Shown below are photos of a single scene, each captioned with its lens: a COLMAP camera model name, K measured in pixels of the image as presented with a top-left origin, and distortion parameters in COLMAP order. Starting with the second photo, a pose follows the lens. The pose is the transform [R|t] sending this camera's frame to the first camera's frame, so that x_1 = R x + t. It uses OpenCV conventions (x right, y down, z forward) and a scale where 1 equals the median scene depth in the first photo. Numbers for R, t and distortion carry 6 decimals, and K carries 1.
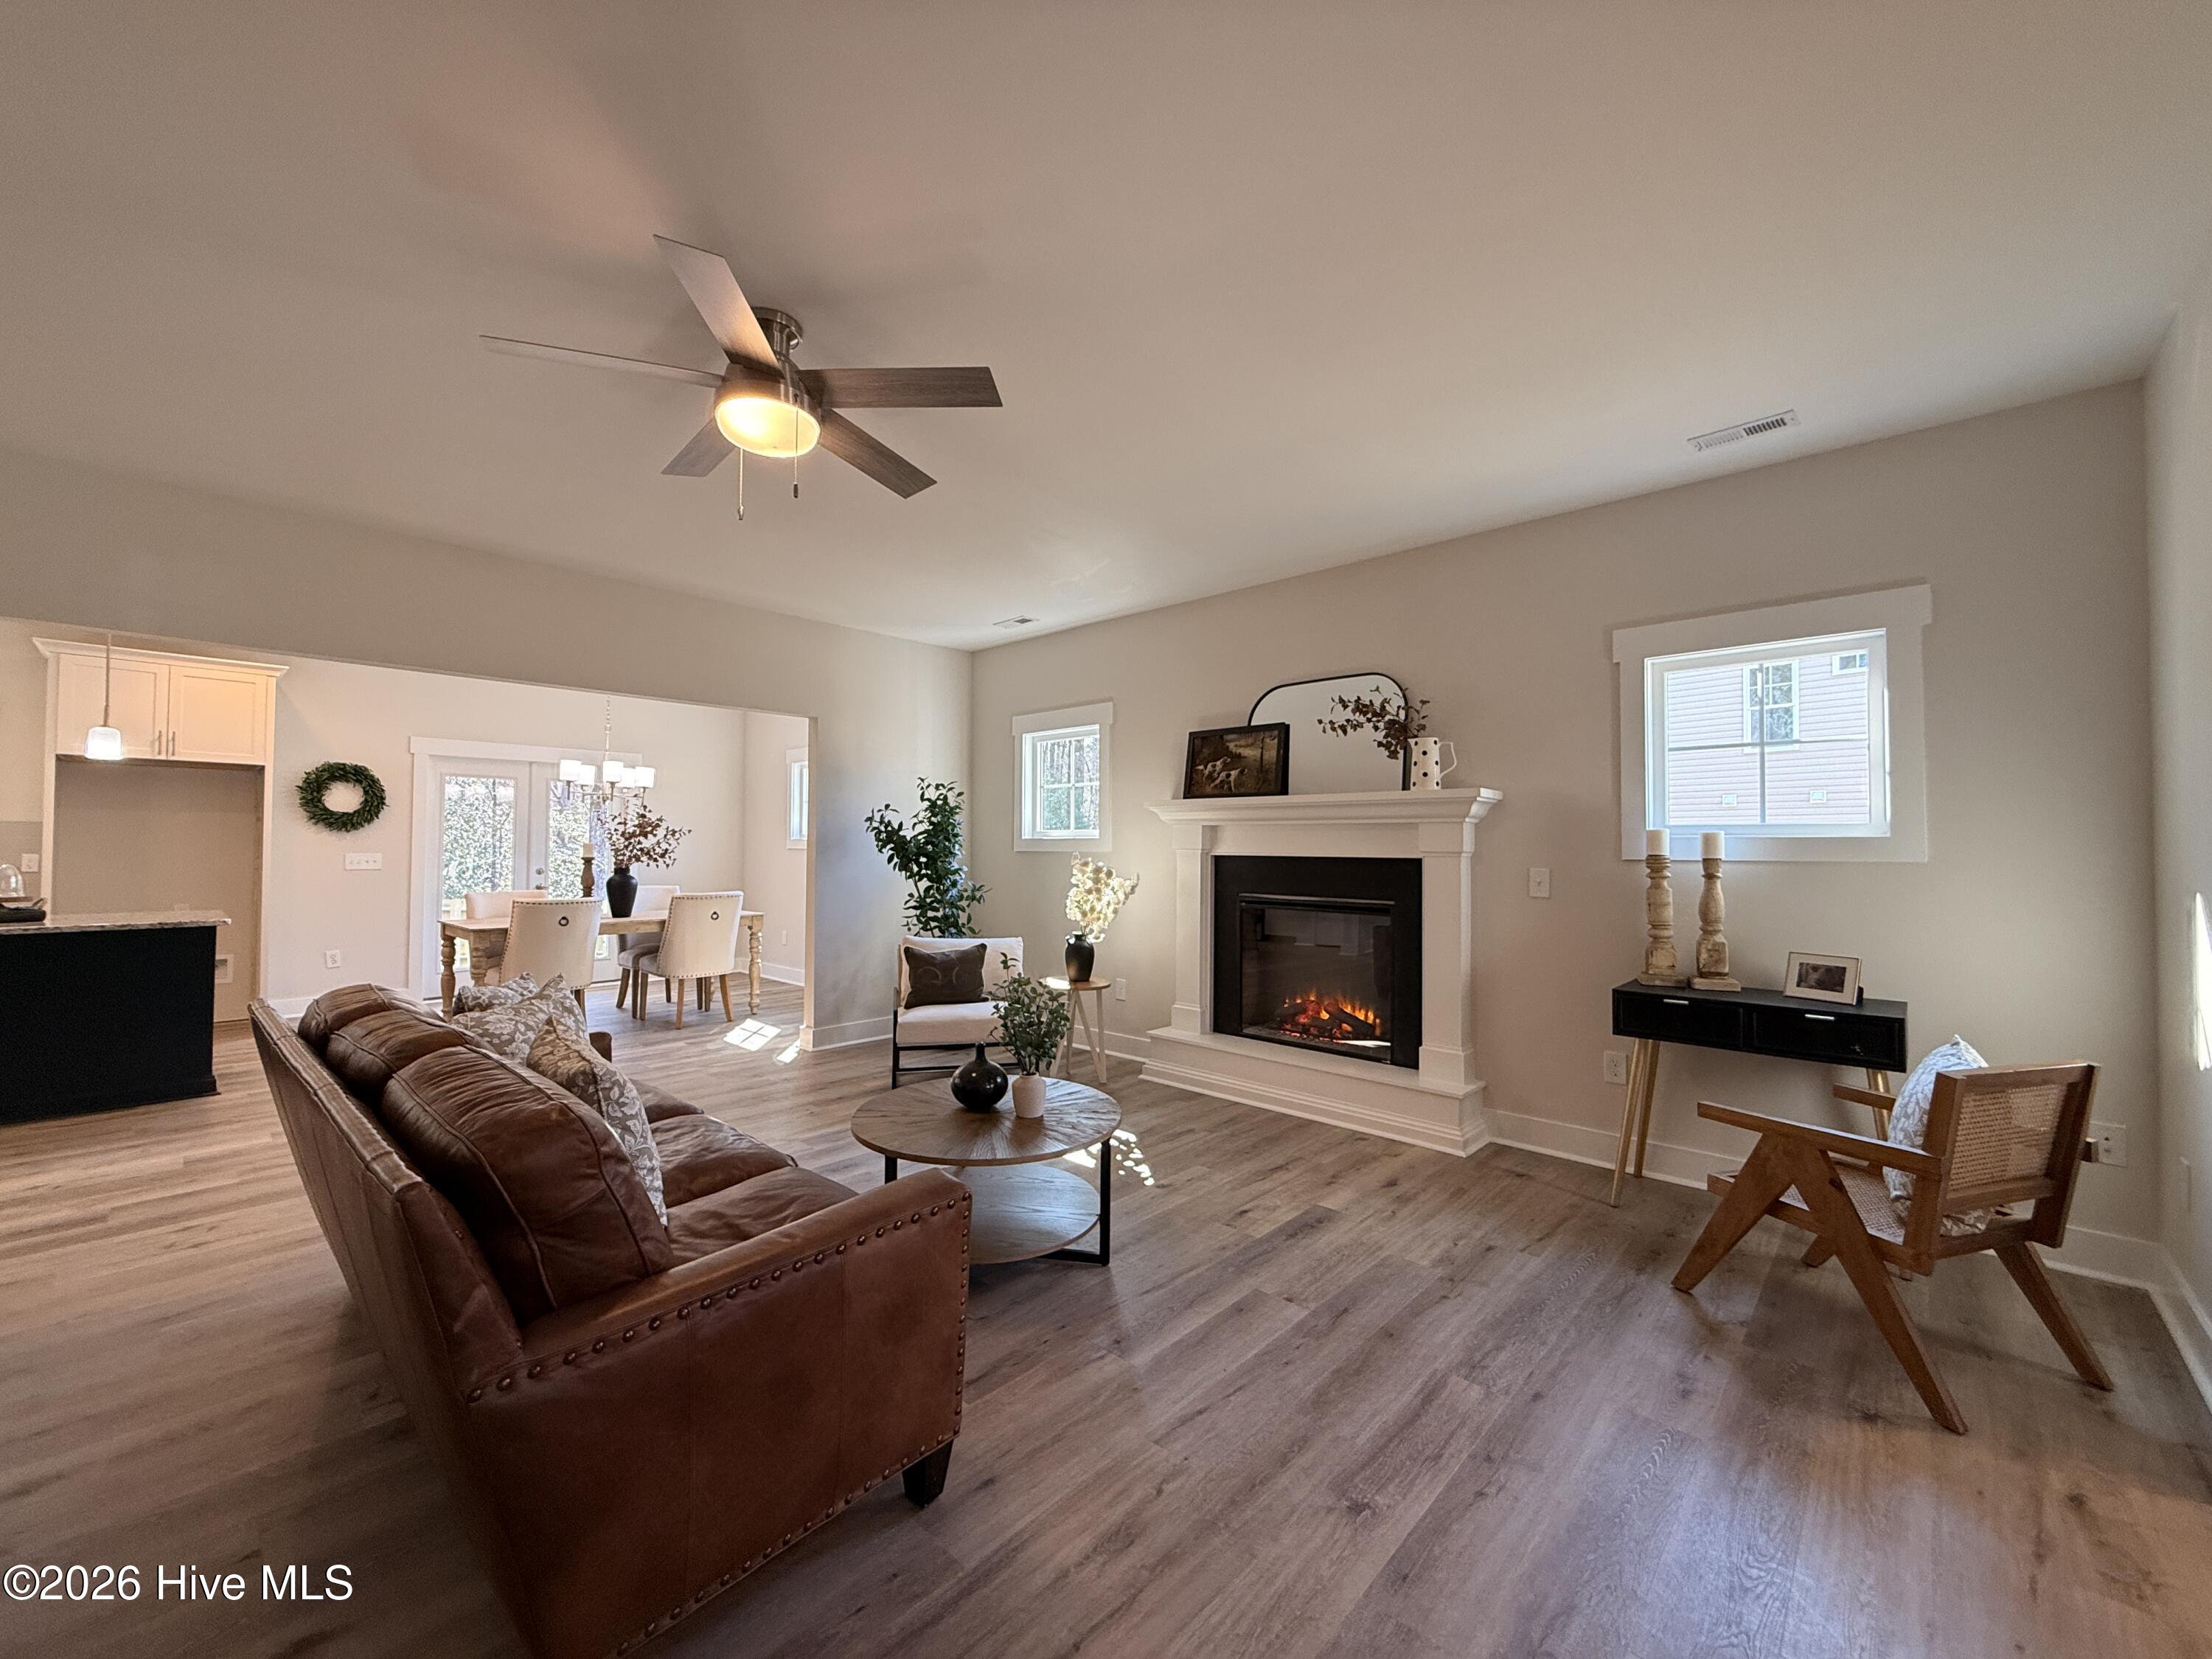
lens RADIAL K [[897.3, 0, 1094.3], [0, 897.3, 824.4], [0, 0, 1]] dist [-0.000004, -0.000122]
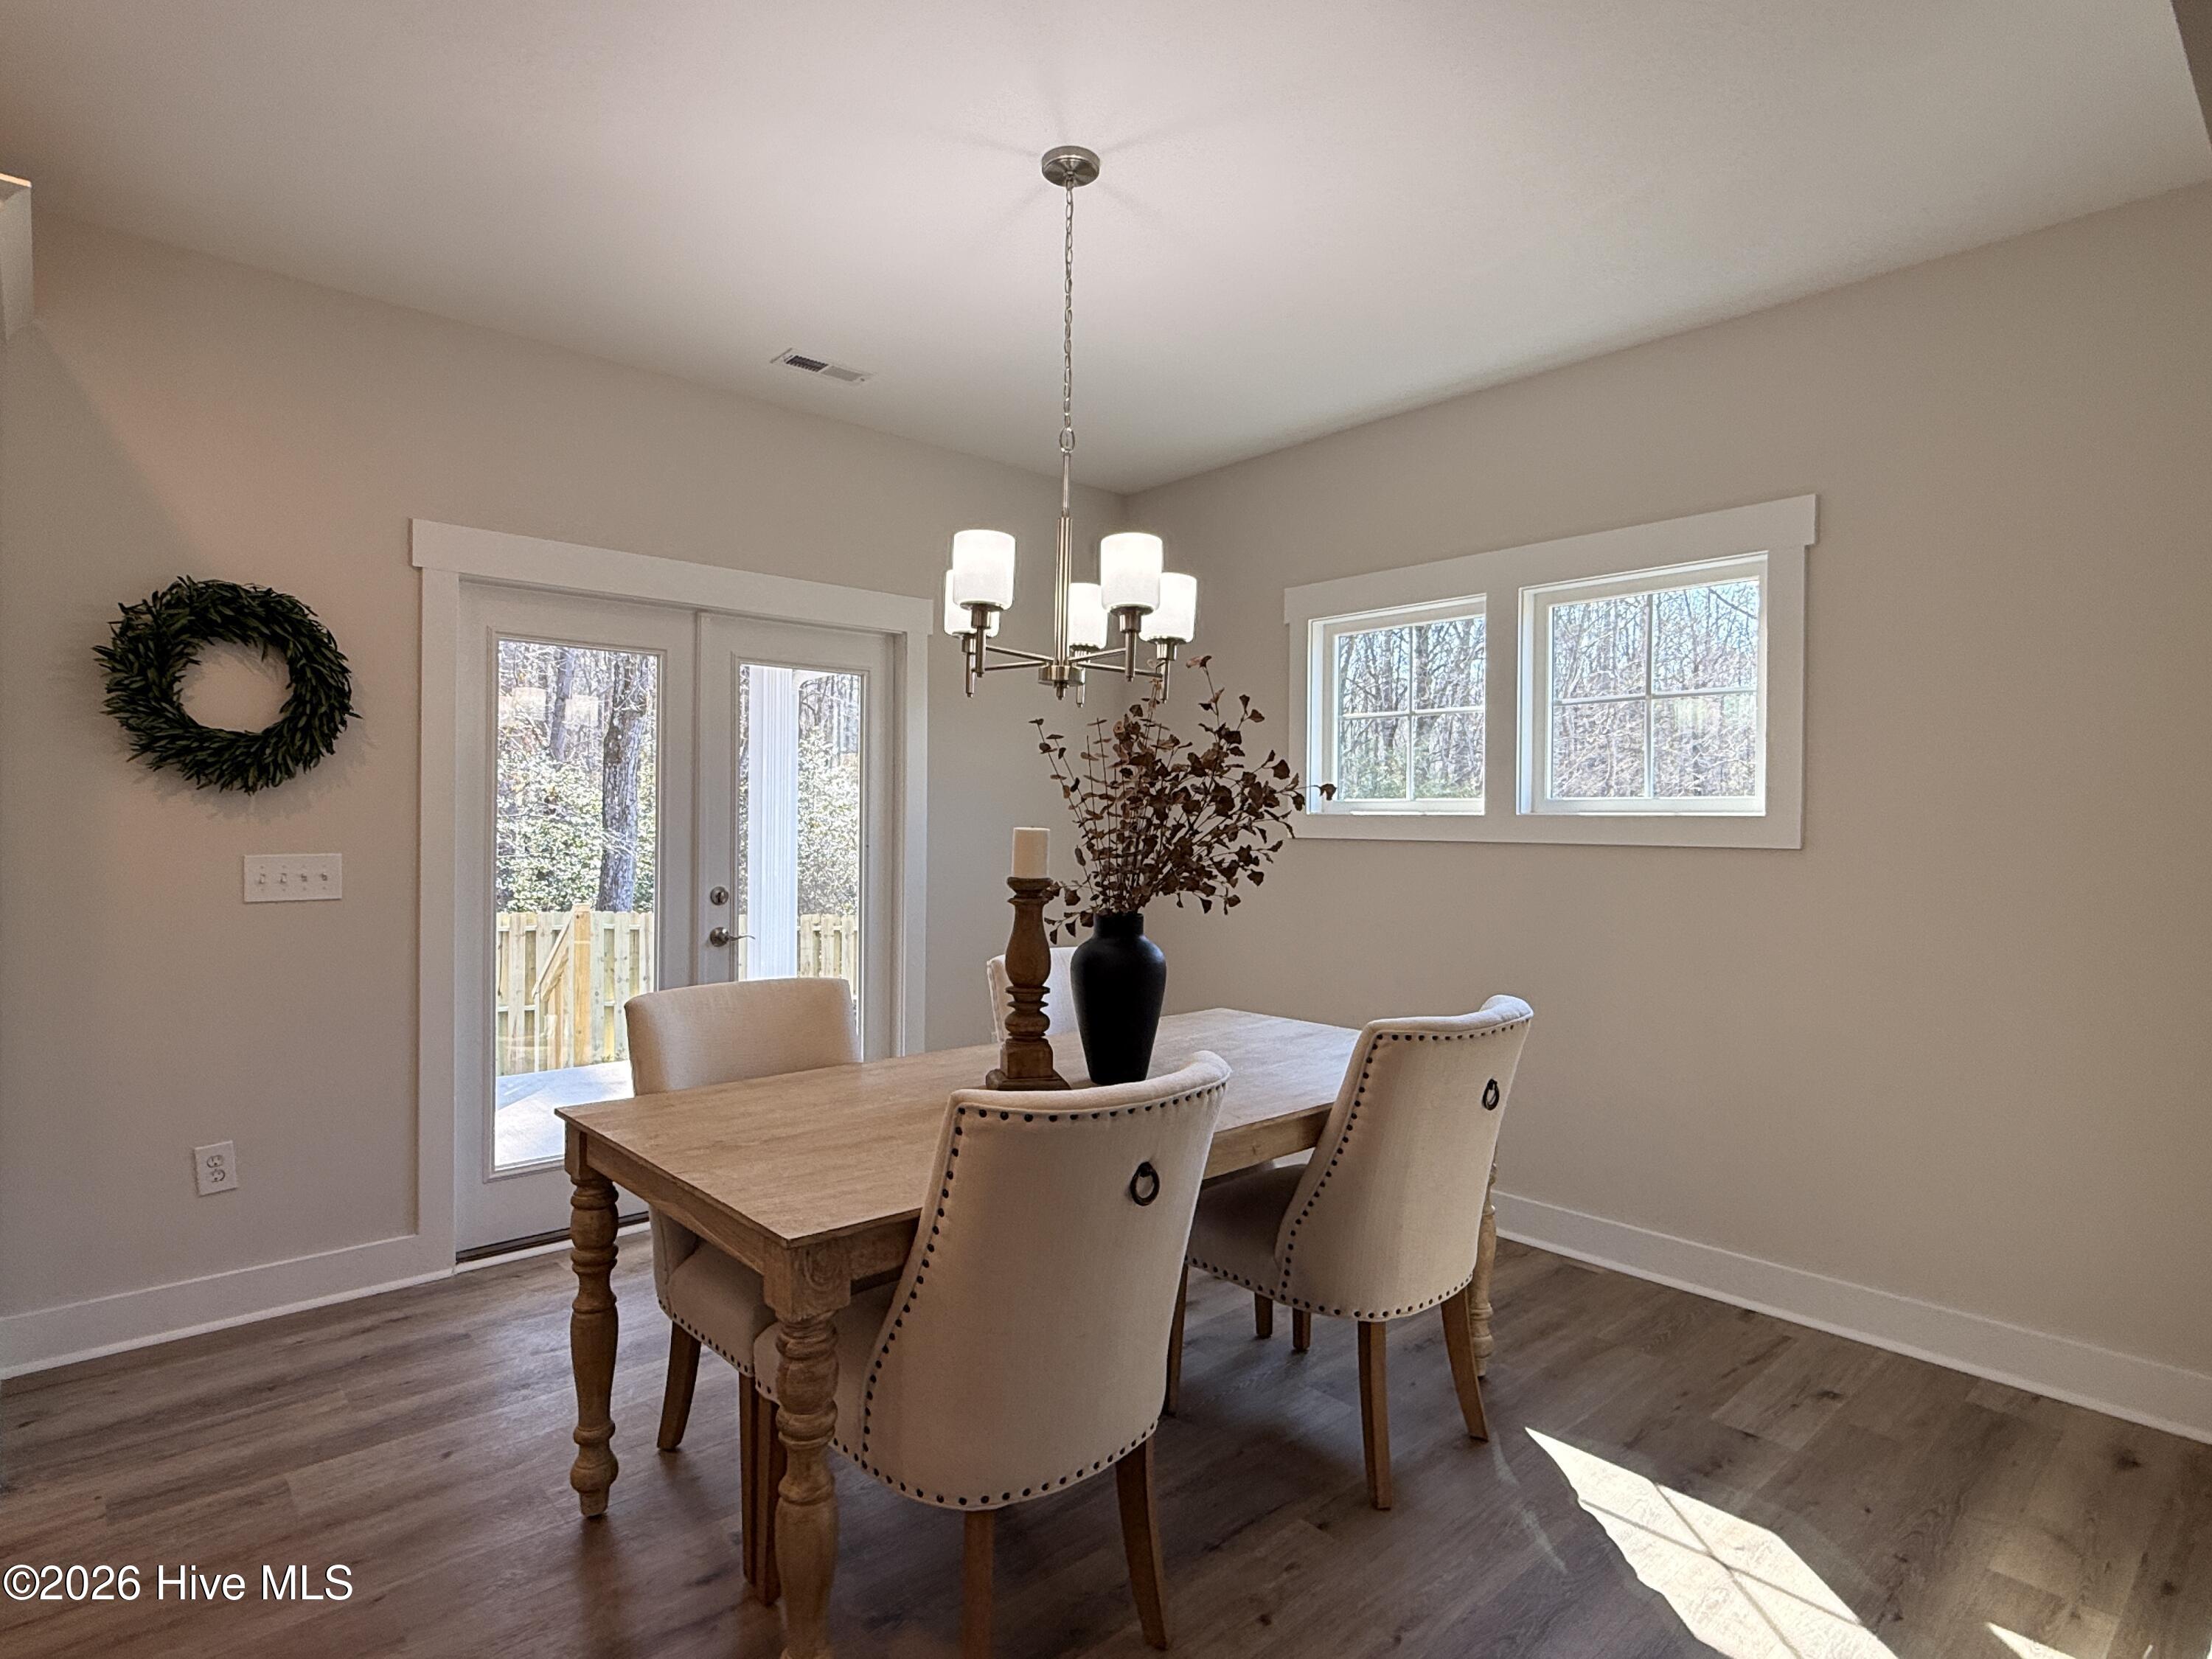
lens RADIAL K [[1167.5, 0, 1106.0], [0, 1167.5, 829.2], [0, 0, 1]] dist [-0.008014, -0.002376]
pose [[0.998269, 0.007741, -0.058305, -0.489348], [-0.005772, 0.999410, 0.033862, 0.005775], [0.058533, -0.033467, 0.997724, 0.588403]]
